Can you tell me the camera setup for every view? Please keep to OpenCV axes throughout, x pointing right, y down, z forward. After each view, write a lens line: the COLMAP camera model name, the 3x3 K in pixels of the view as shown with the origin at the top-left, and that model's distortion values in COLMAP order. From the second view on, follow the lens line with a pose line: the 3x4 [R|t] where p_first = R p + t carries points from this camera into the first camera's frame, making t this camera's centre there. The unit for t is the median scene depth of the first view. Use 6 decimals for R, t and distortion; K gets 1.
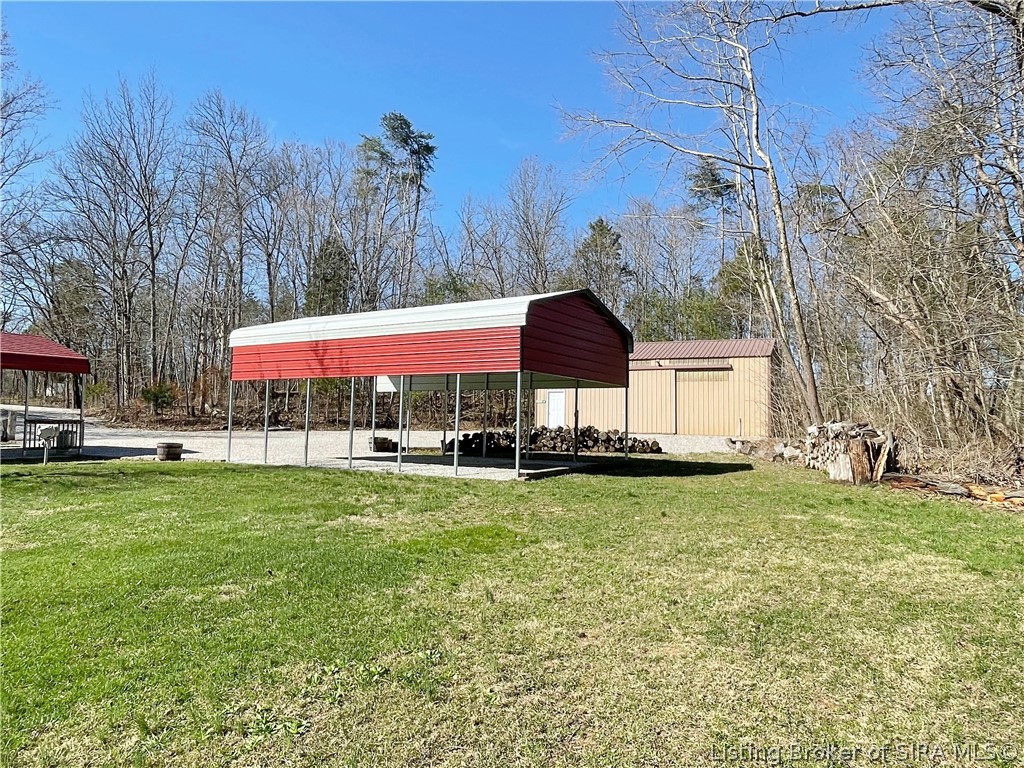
lens RADIAL K [[667.4, 0, 511.2], [0, 667.4, 389.4], [0, 0, 1]] dist [-0.014871, -0.006682]
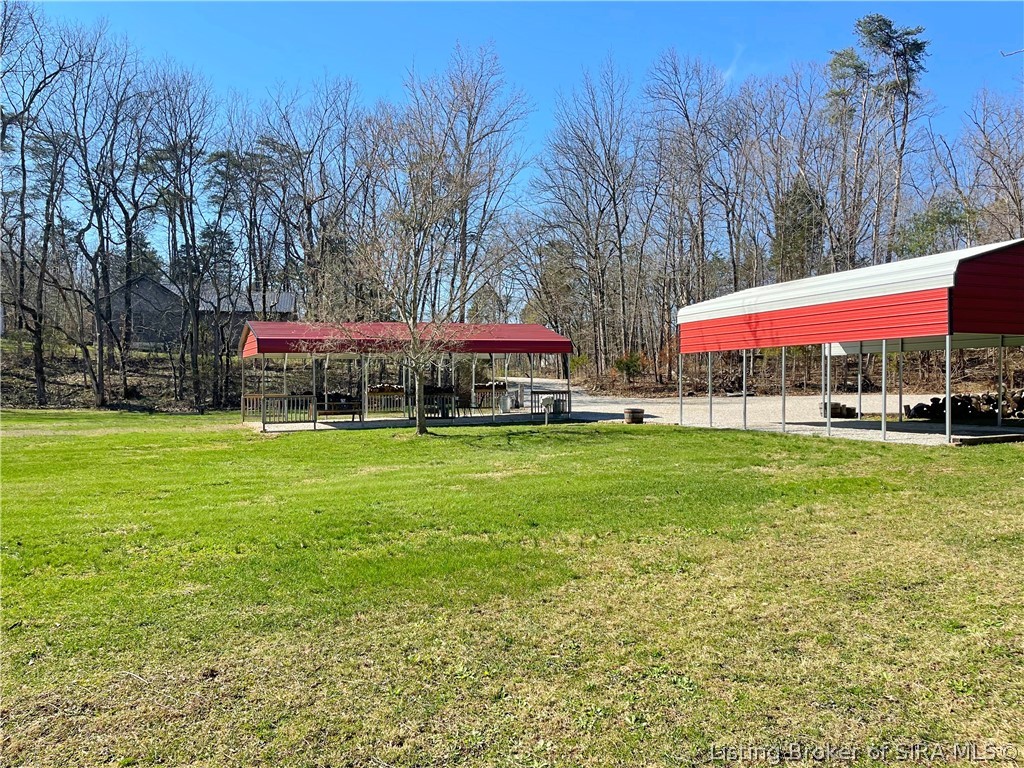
lens RADIAL K [[763.2, 0, 511.6], [0, 763.2, 386.3], [0, 0, 1]] dist [0.042522, -0.029454]
pose [[0.795353, -0.020099, -0.605813, 0.063679], [0.050524, 0.998170, 0.033215, -0.007153], [0.604037, -0.057026, 0.794913, -0.096759]]
